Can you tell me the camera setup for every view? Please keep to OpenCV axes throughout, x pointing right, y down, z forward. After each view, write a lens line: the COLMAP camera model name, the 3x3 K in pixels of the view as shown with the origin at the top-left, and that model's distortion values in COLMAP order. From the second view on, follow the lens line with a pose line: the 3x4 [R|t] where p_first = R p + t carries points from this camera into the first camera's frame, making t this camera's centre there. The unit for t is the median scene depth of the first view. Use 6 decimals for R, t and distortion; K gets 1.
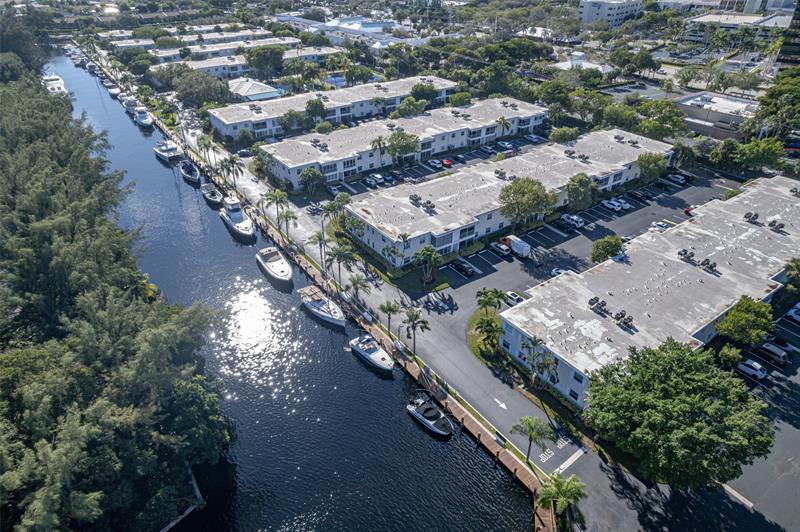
lens RADIAL K [[504.9, 0, 400.0], [0, 504.9, 266.0], [0, 0, 1]] dist [-0.077316, 0.070392]
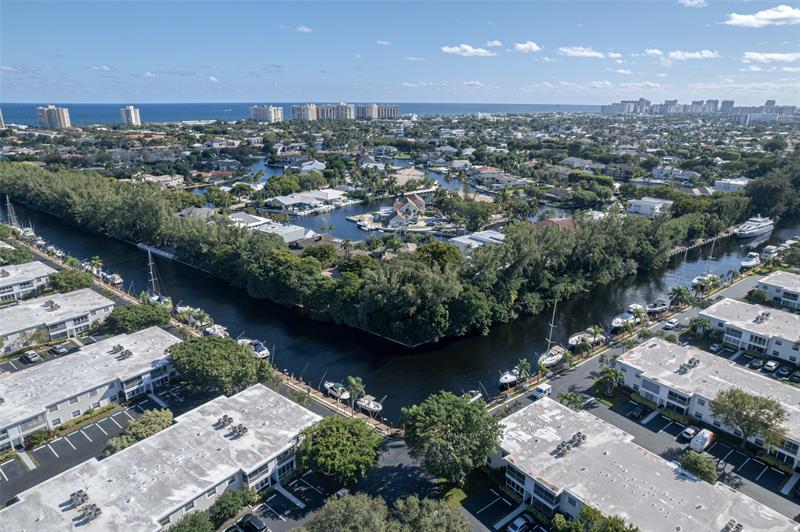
lens RADIAL K [[504.9, 0, 400.0], [0, 504.9, 266.0], [0, 0, 1]] dist [-0.077316, 0.070392]
pose [[0.030084, 0.313322, -0.949170, 1.029991], [-0.530150, 0.810029, 0.250588, -0.246482], [0.847370, 0.495664, 0.190476, 0.131244]]
